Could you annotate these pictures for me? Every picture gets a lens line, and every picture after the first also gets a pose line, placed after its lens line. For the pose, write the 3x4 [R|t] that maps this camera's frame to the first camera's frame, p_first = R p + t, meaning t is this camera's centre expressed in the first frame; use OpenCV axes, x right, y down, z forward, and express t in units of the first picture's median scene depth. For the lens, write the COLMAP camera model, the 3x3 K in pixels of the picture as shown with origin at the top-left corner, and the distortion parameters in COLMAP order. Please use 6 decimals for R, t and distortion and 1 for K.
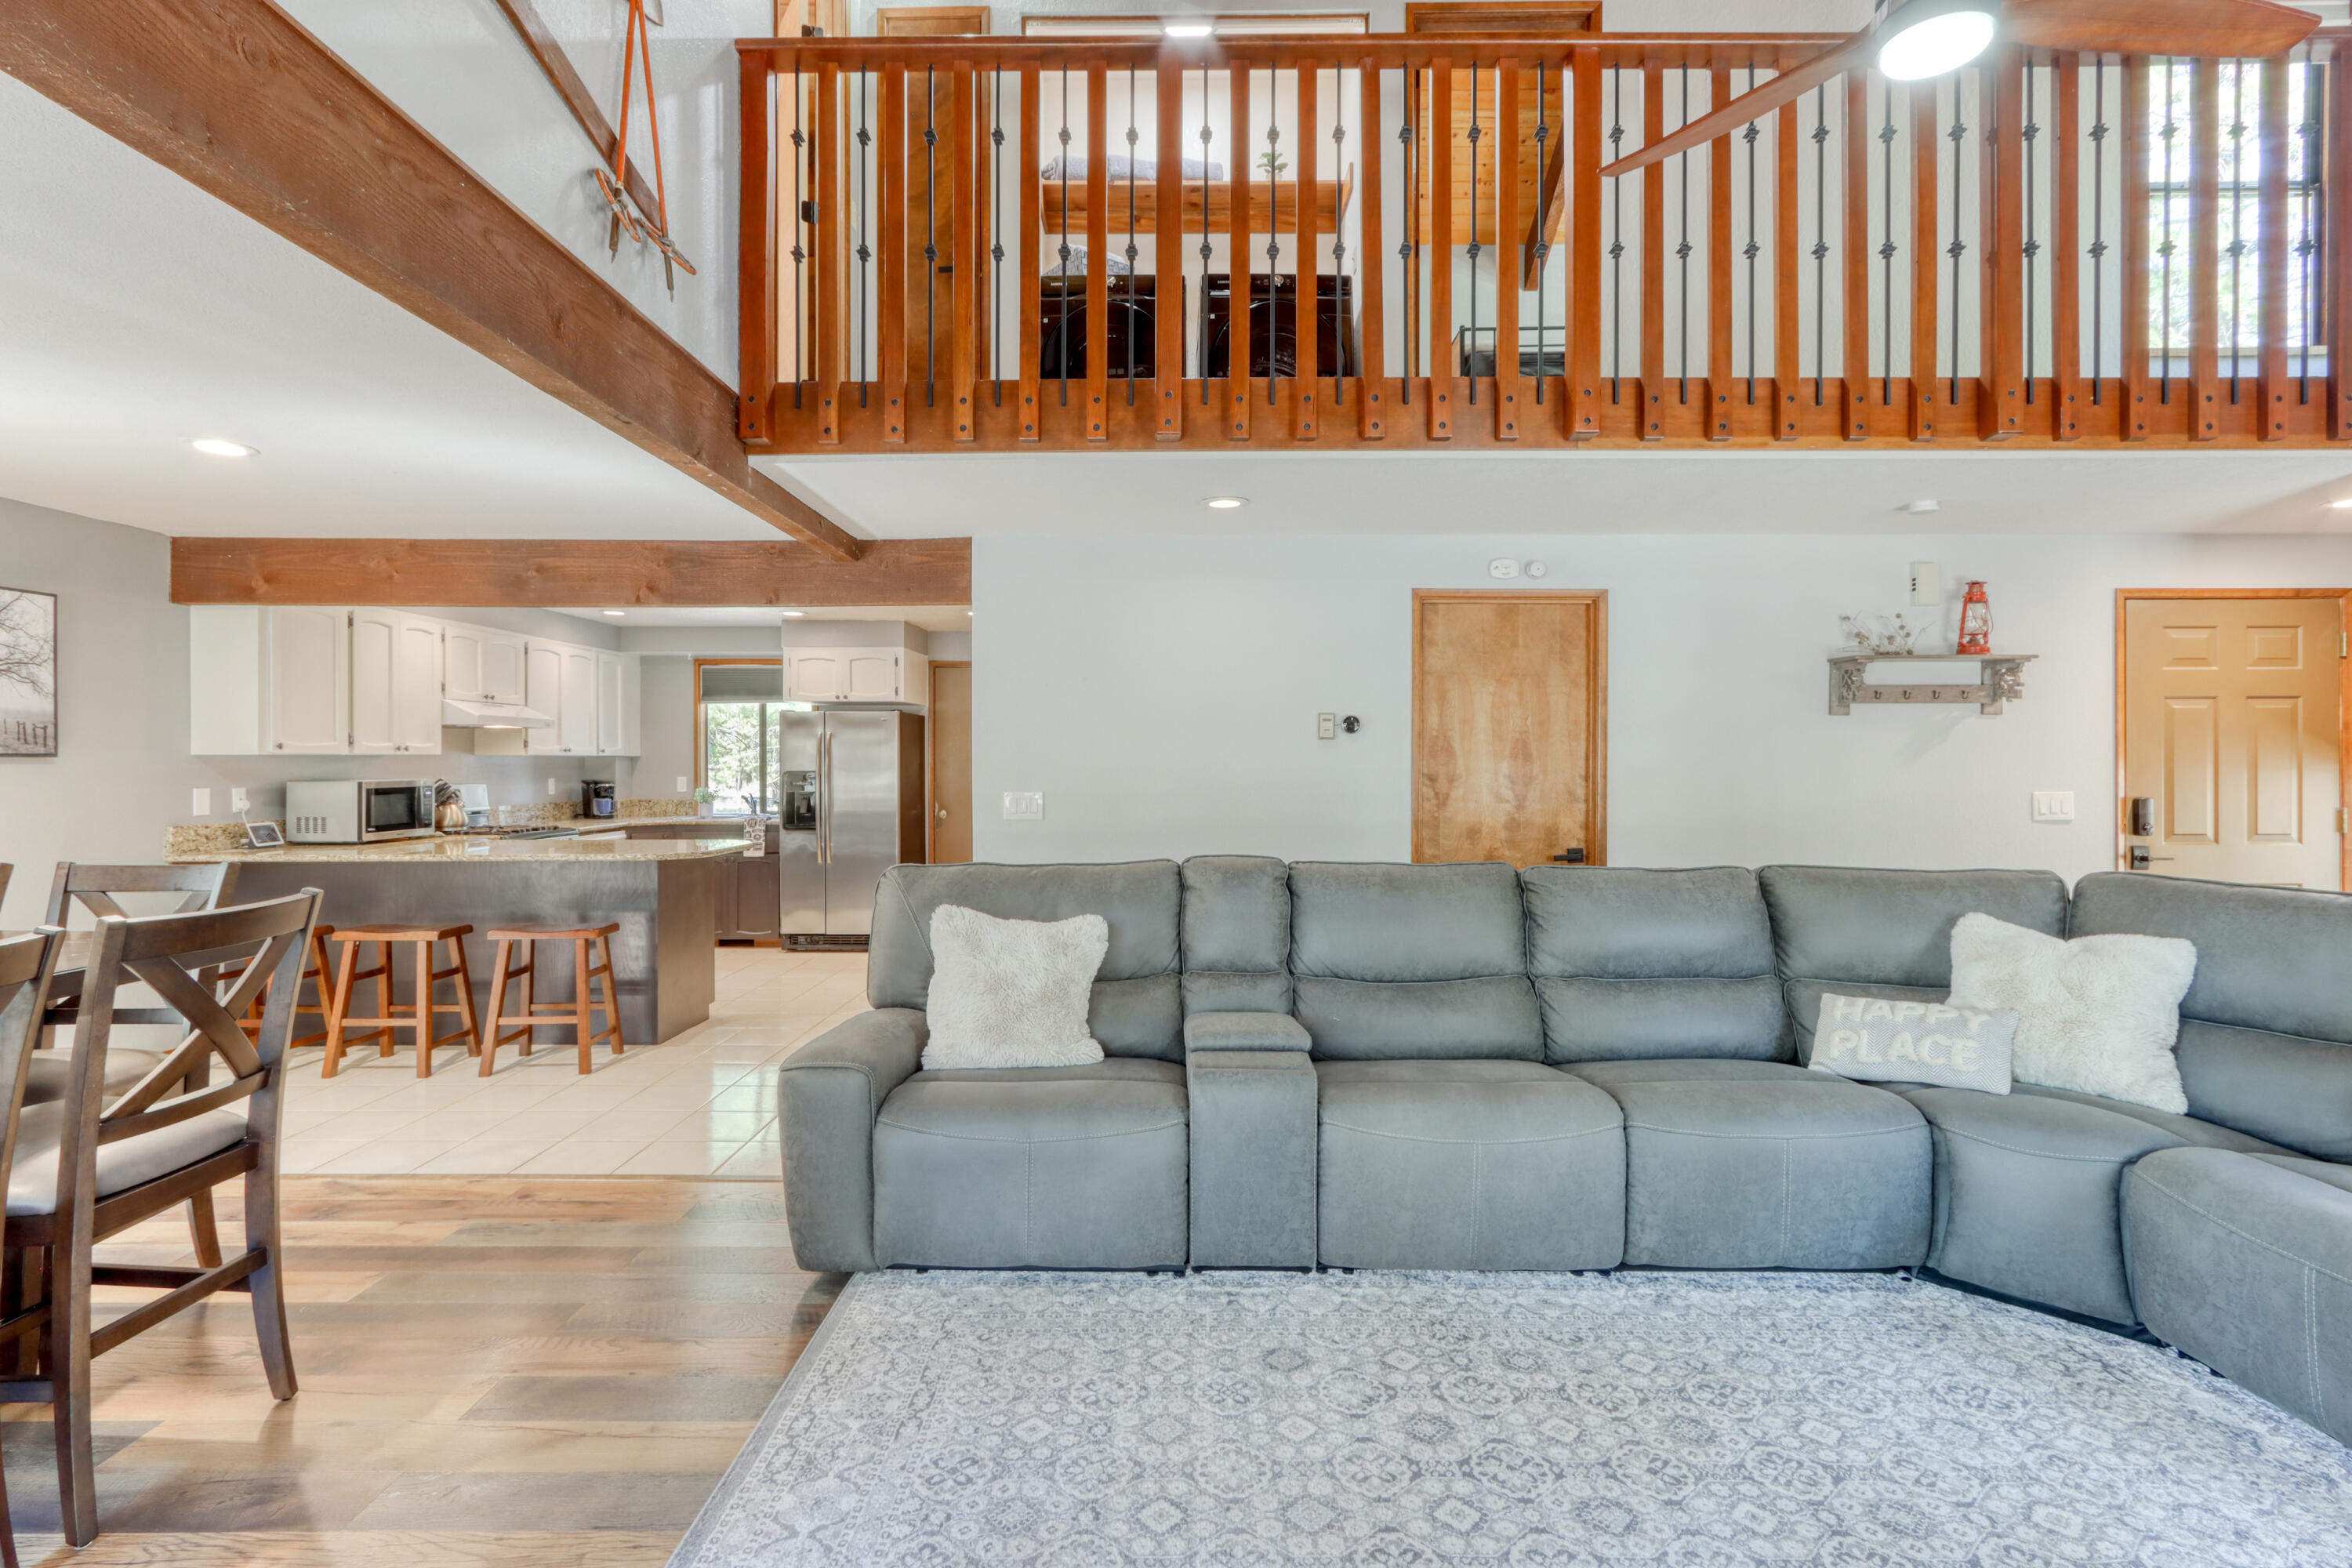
lens RADIAL K [[1090.7, 0, 1173.3], [0, 1090.7, 763.2], [0, 0, 1]] dist [0.006223, 0.001456]
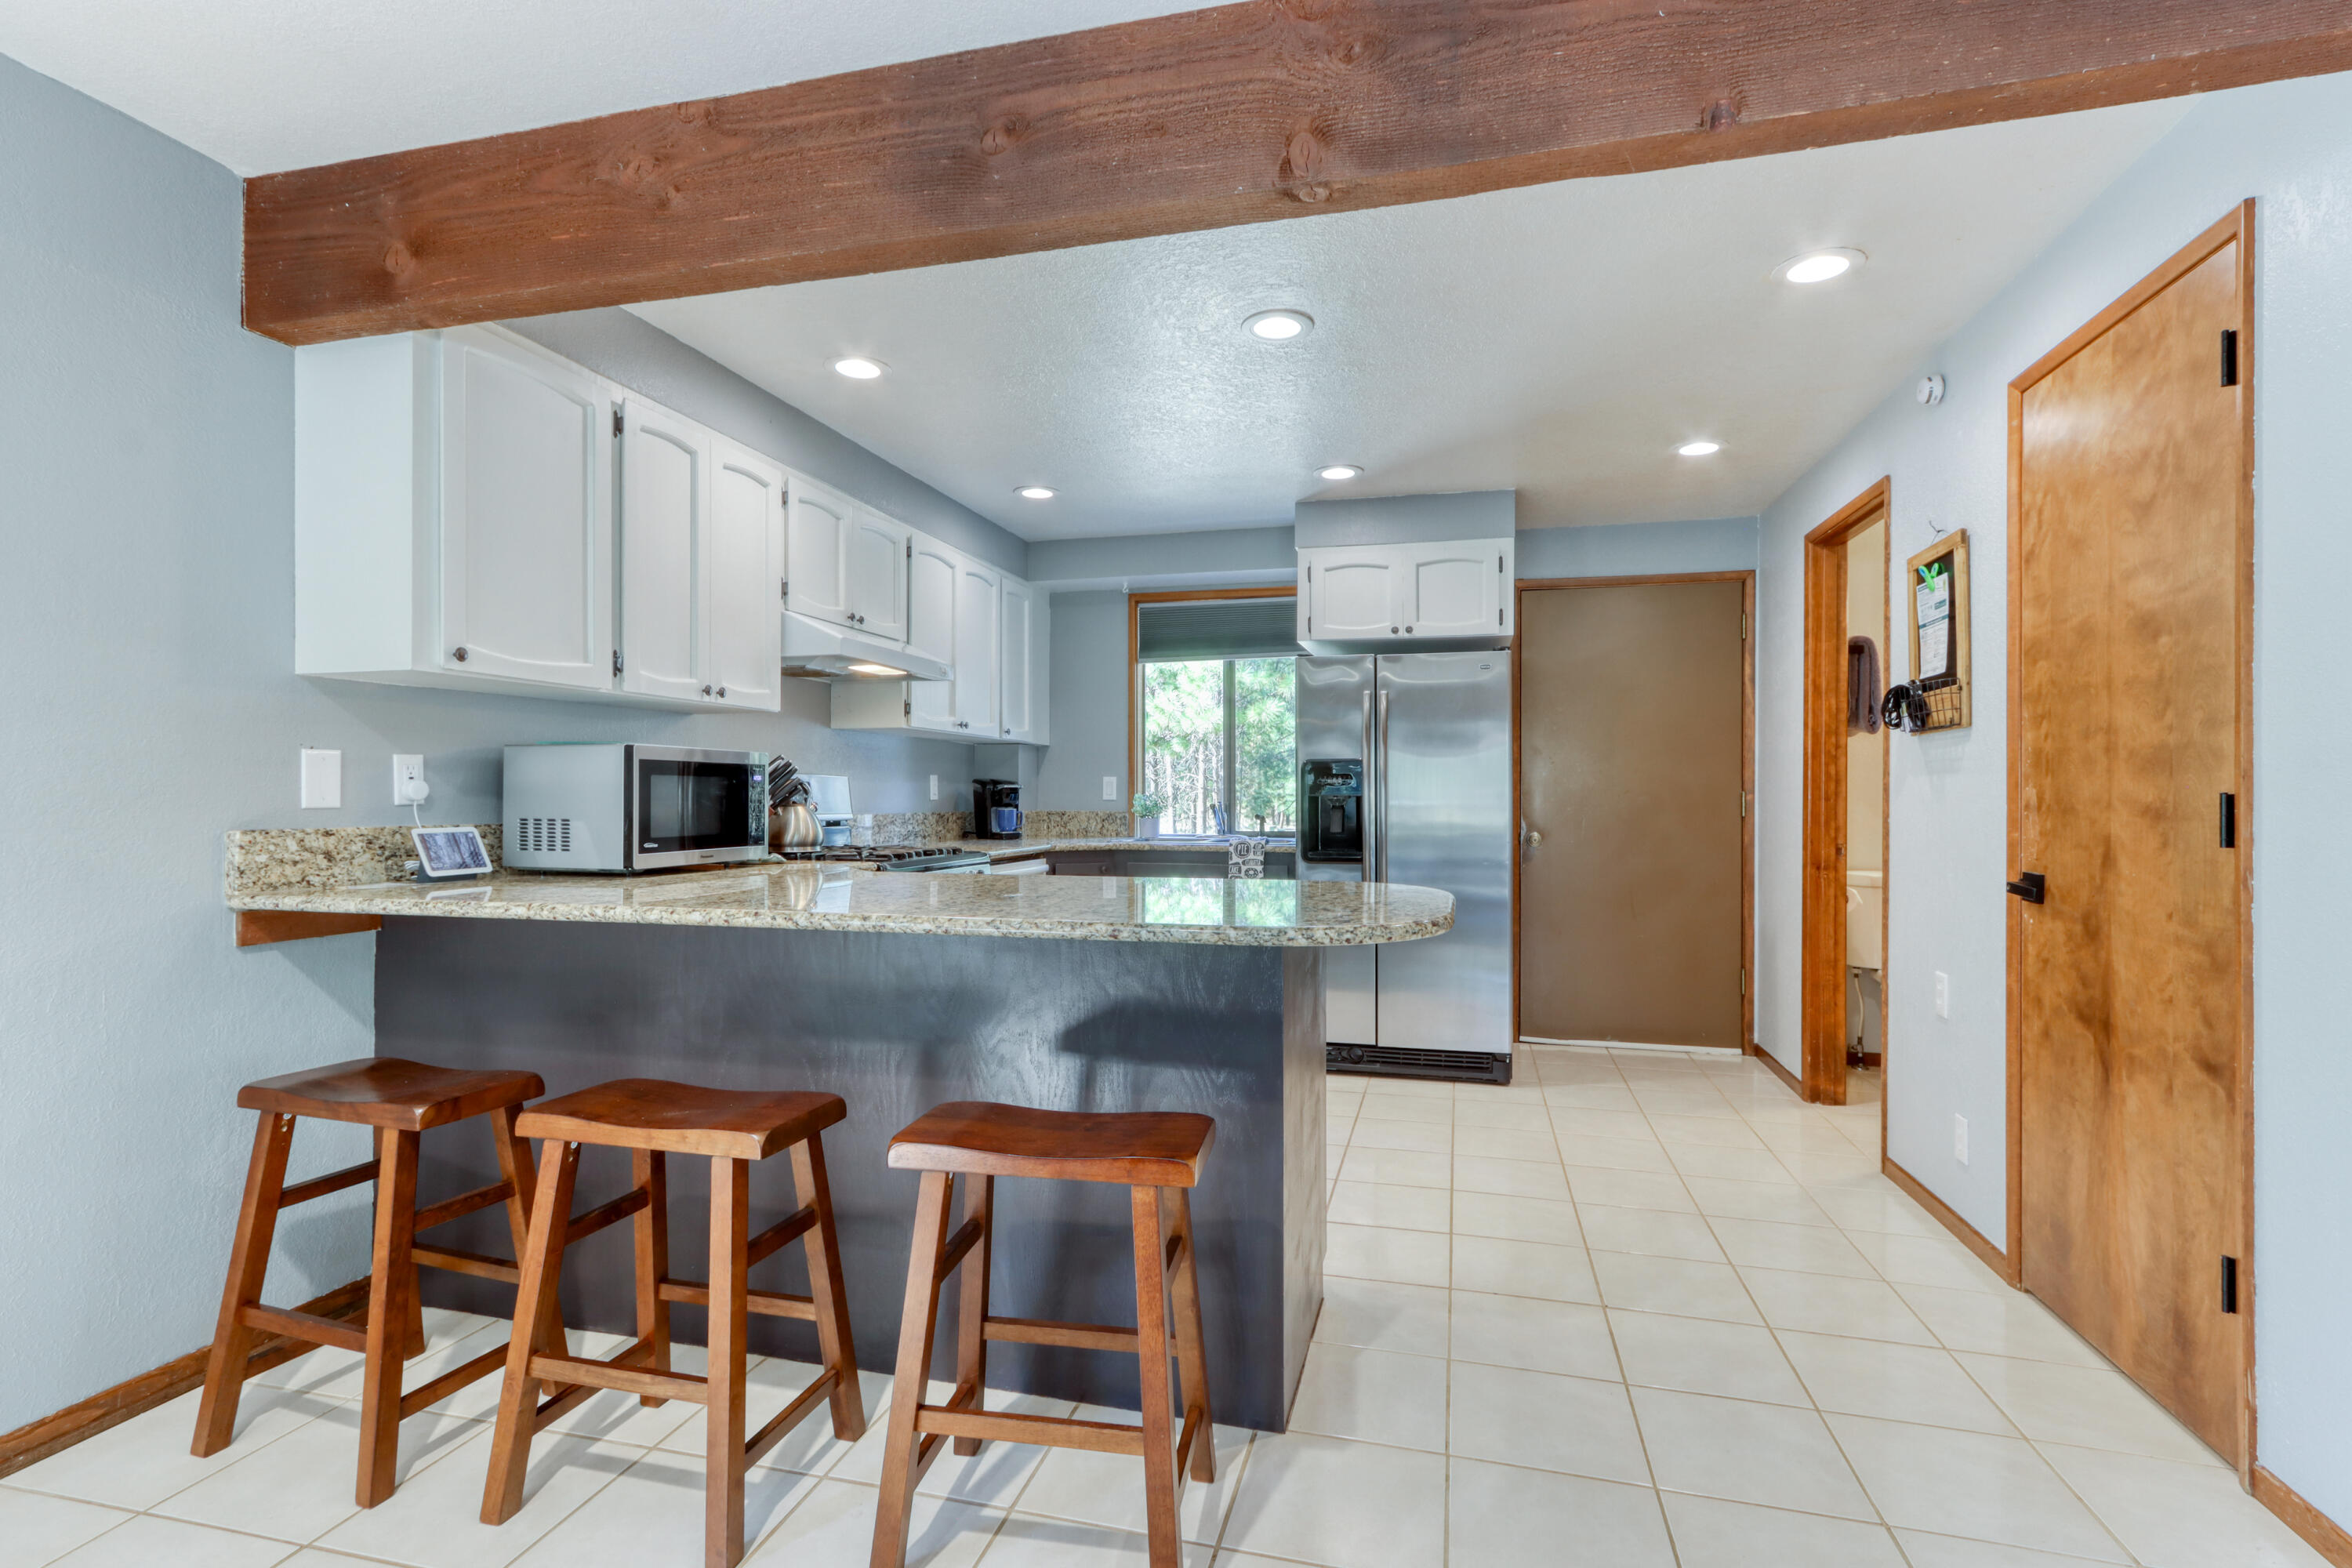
lens RADIAL K [[1090.7, 0, 1171.8], [0, 1090.7, 796.8], [0, 0, 1]] dist [0.006223, 0.001456]
pose [[0.968647, 0.001815, -0.248436, -0.397580], [-0.002429, 0.999995, -0.002168, 0.040071], [0.248431, 0.002704, 0.968646, 0.601203]]
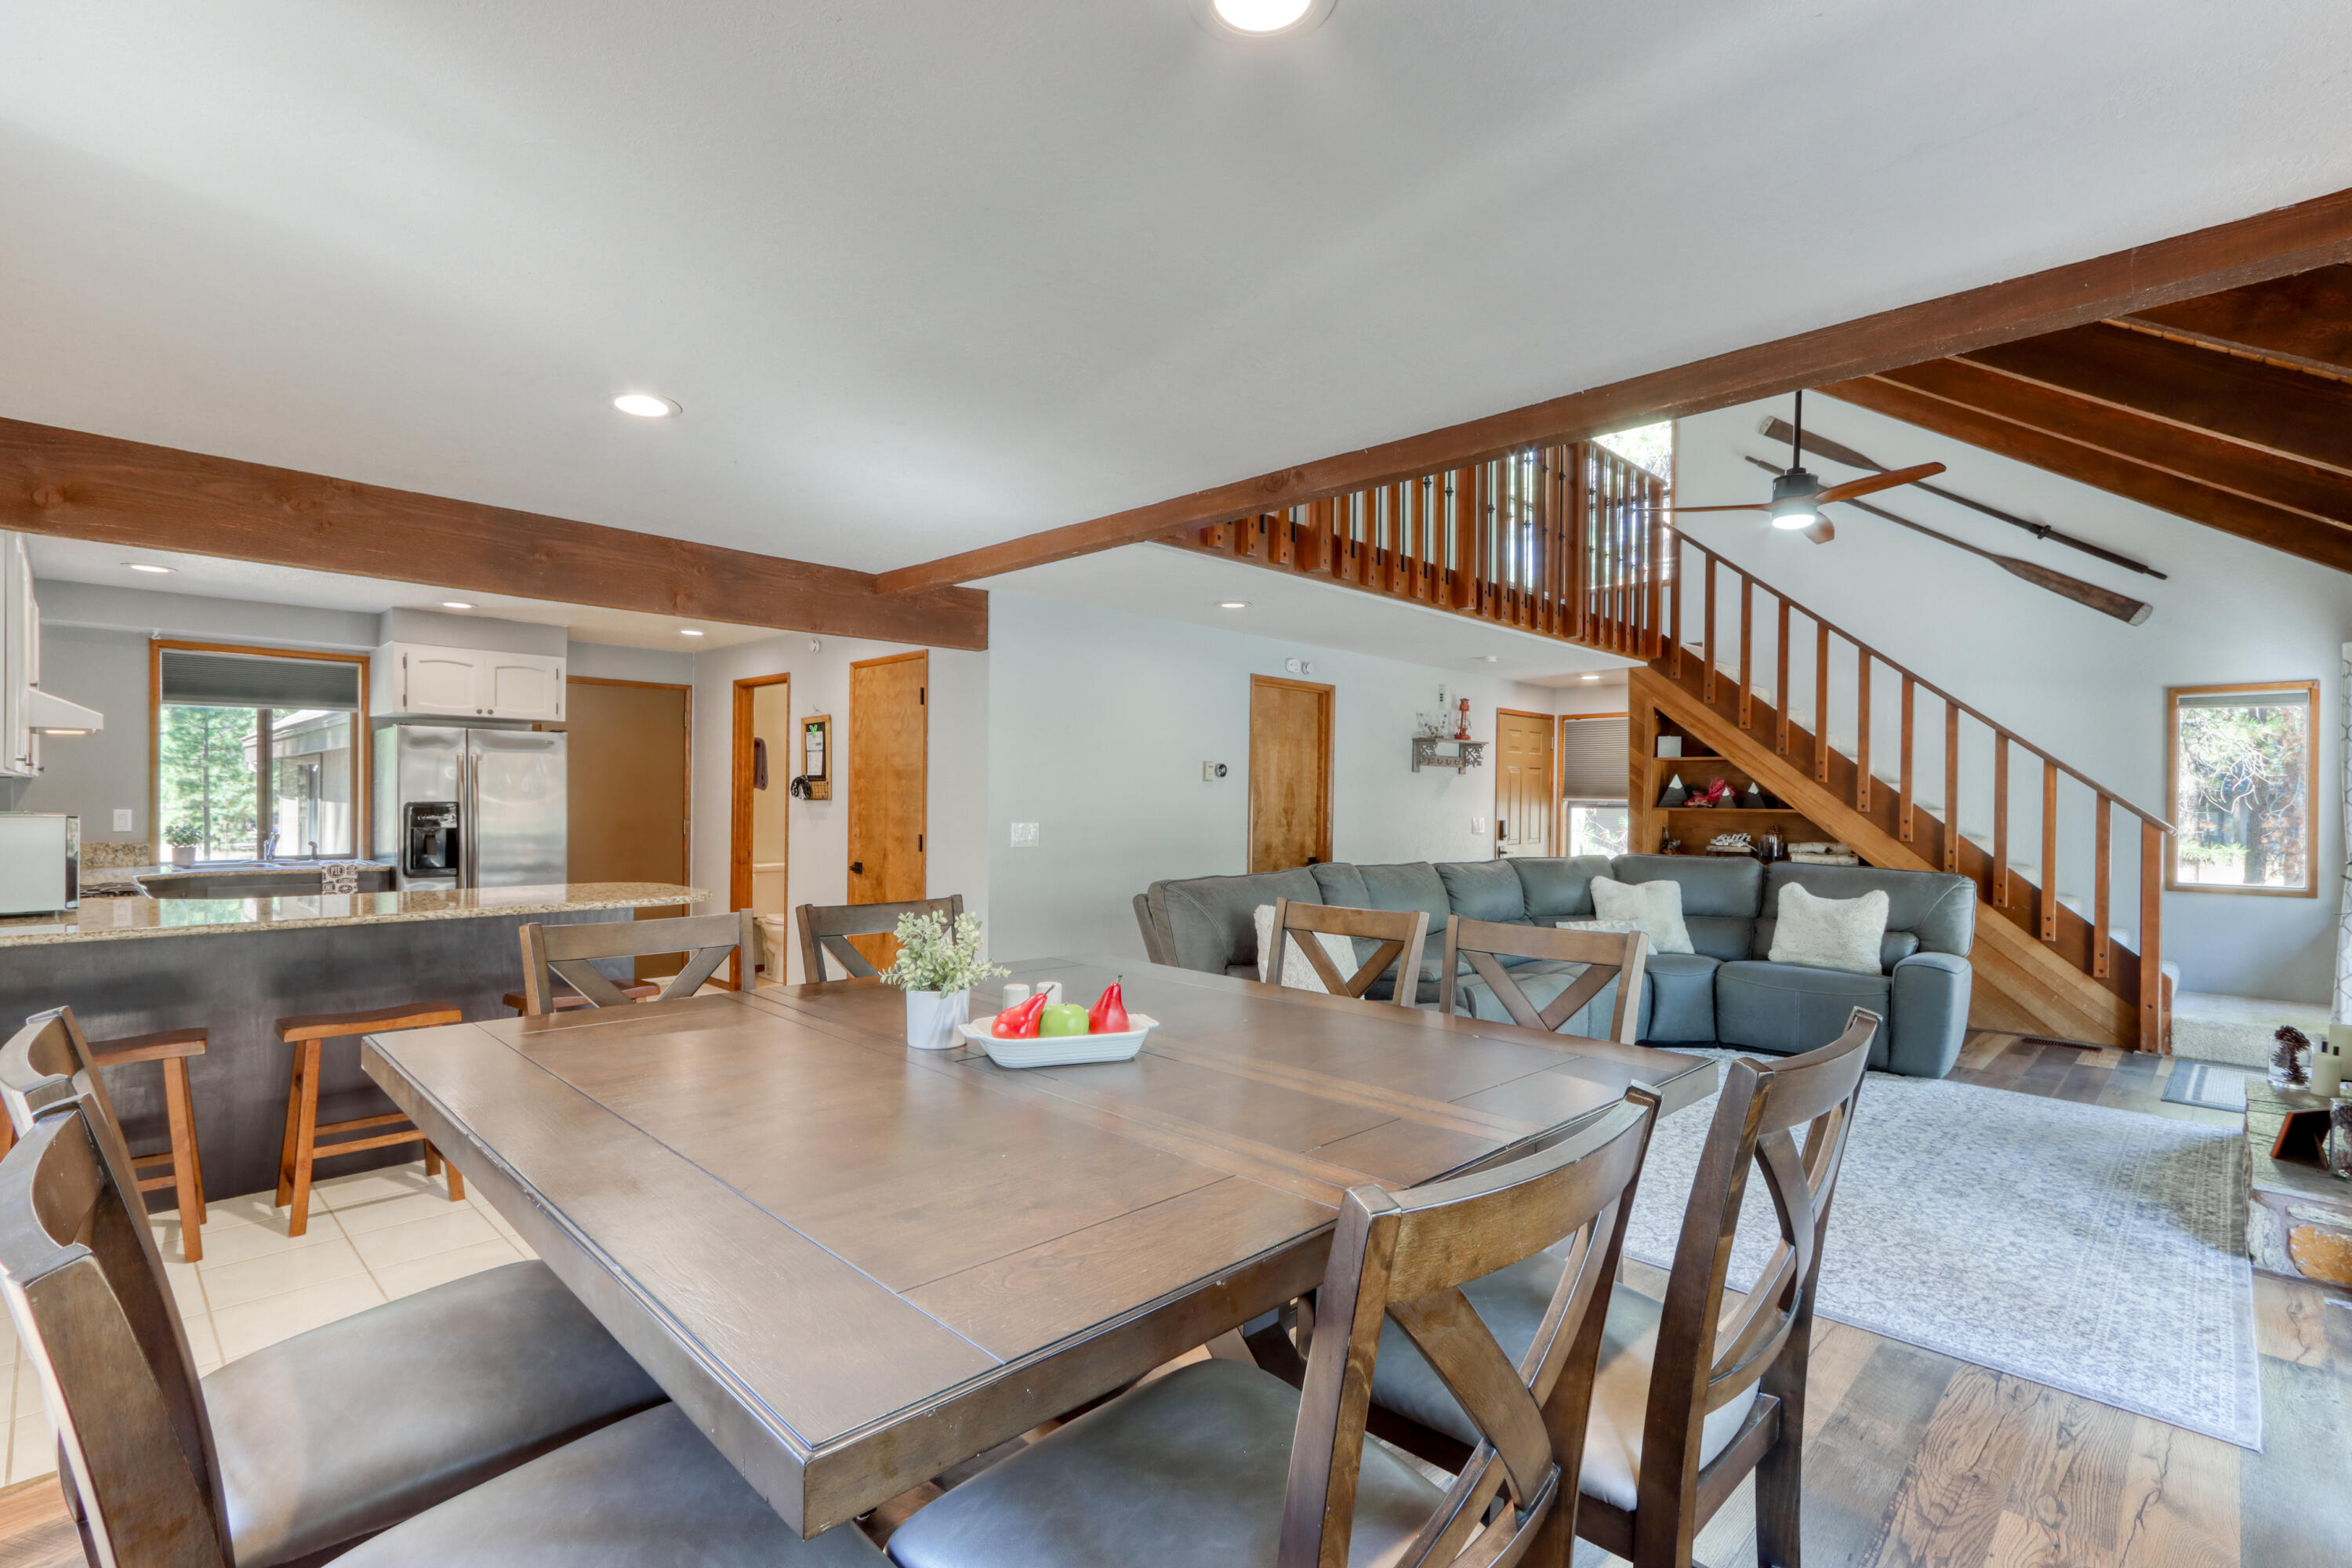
lens RADIAL K [[1090.7, 0, 1176.7], [0, 1090.7, 801.3], [0, 0, 1]] dist [0.006223, 0.001456]
pose [[0.694114, 0.005113, 0.719847, -0.760209], [-0.008559, 0.999963, 0.001149, 0.001719], [-0.719814, -0.006959, 0.694132, 0.090745]]
